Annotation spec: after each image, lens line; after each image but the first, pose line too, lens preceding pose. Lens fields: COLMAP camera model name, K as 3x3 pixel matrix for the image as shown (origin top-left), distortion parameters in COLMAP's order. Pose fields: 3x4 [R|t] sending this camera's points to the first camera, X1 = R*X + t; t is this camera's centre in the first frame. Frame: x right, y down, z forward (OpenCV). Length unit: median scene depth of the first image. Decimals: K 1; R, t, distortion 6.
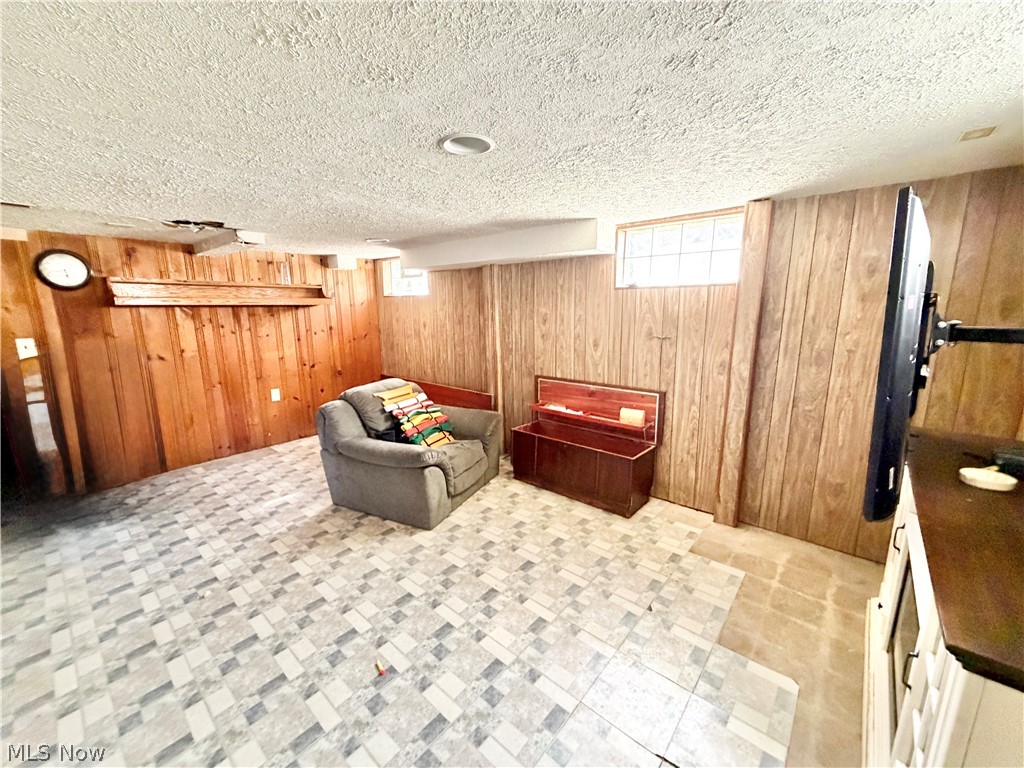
lens RADIAL K [[407.7, 0, 508.0], [0, 407.7, 385.2], [0, 0, 1]] dist [0.000459, -0.000487]
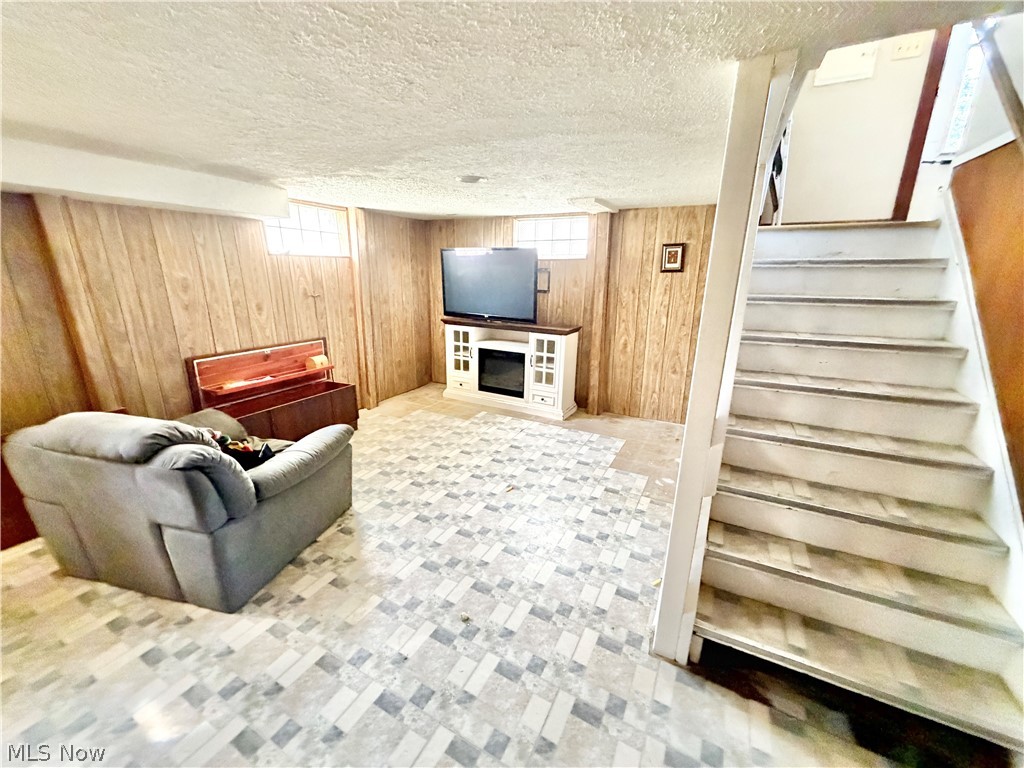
lens RADIAL K [[407.7, 0, 508.0], [0, 407.7, 385.2], [0, 0, 1]] dist [0.000459, -0.000487]
pose [[-0.217520, -0.256972, 0.941621, -1.016847], [0.176954, 0.938352, 0.296957, -0.123409], [-0.959881, 0.231218, -0.158638, 0.665371]]
